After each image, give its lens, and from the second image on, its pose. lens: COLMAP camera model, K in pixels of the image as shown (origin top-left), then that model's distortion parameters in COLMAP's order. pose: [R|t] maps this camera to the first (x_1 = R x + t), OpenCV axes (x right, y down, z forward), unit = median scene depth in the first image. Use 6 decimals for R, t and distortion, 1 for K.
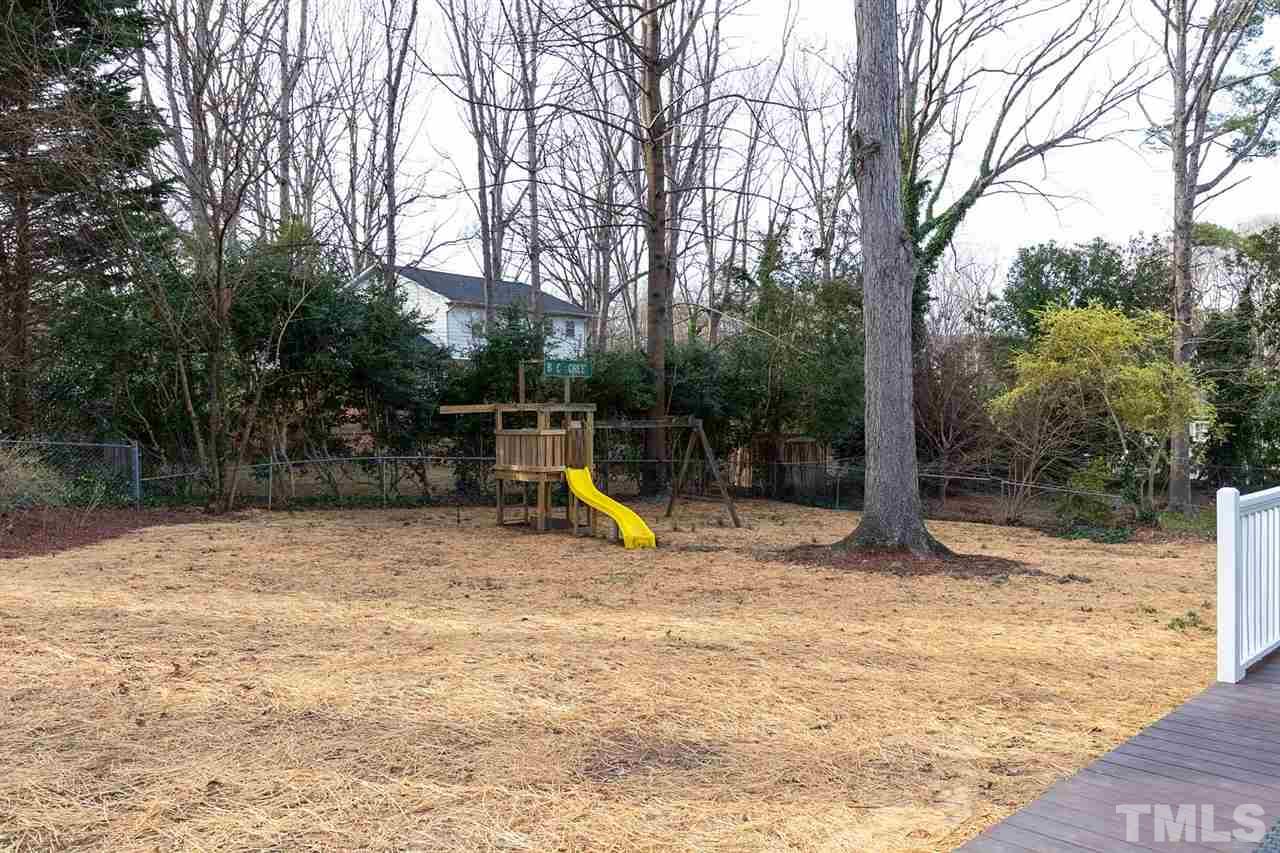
lens RADIAL K [[817.3, 0, 640.0], [0, 817.3, 426.5], [0, 0, 1]] dist [-0.050571, 0.001954]
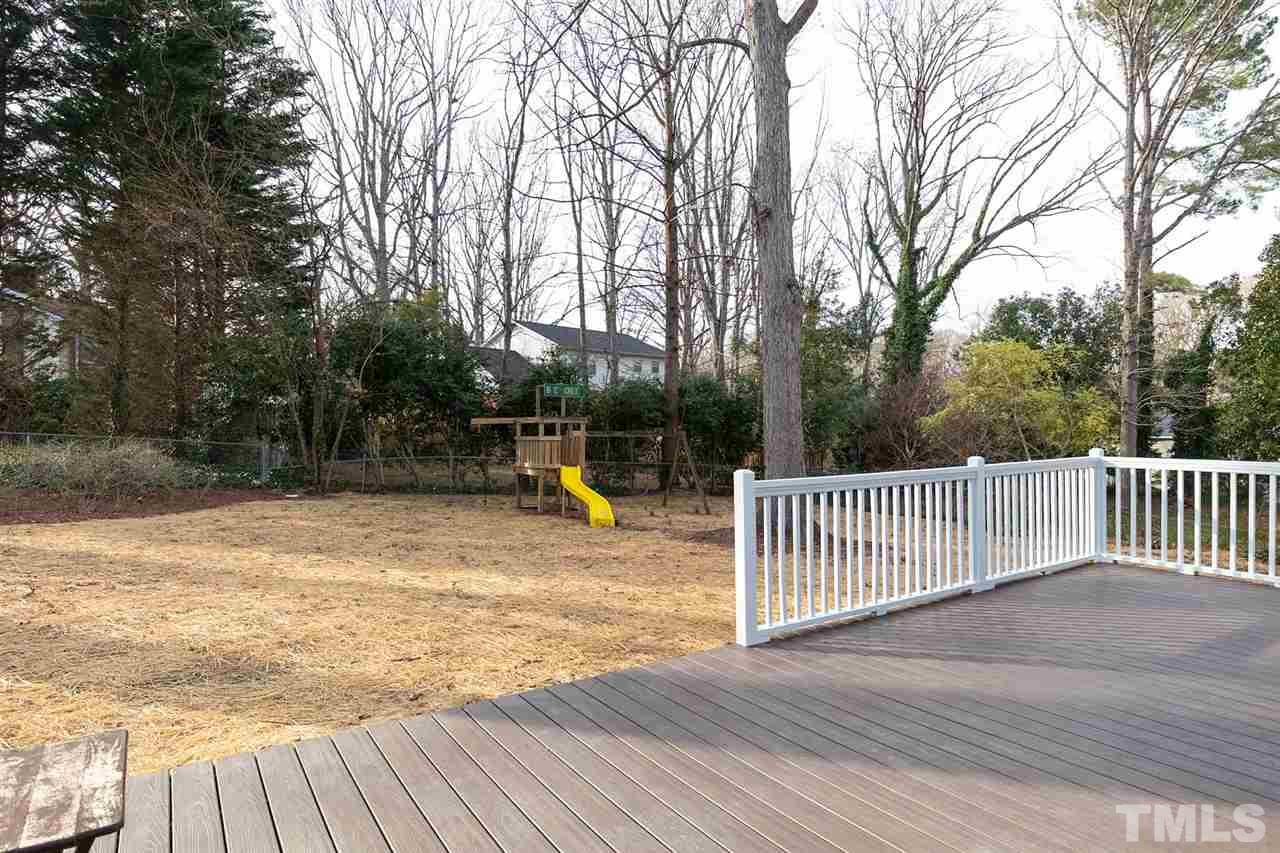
lens RADIAL K [[610.5, 0, 640.0], [0, 610.5, 426.5], [0, 0, 1]] dist [-0.015975, -0.000166]
pose [[0.991568, 0.006162, -0.129444, 0.119501], [-0.009257, 0.999685, -0.023329, 0.006448], [0.129260, 0.024330, 0.991312, 0.022358]]
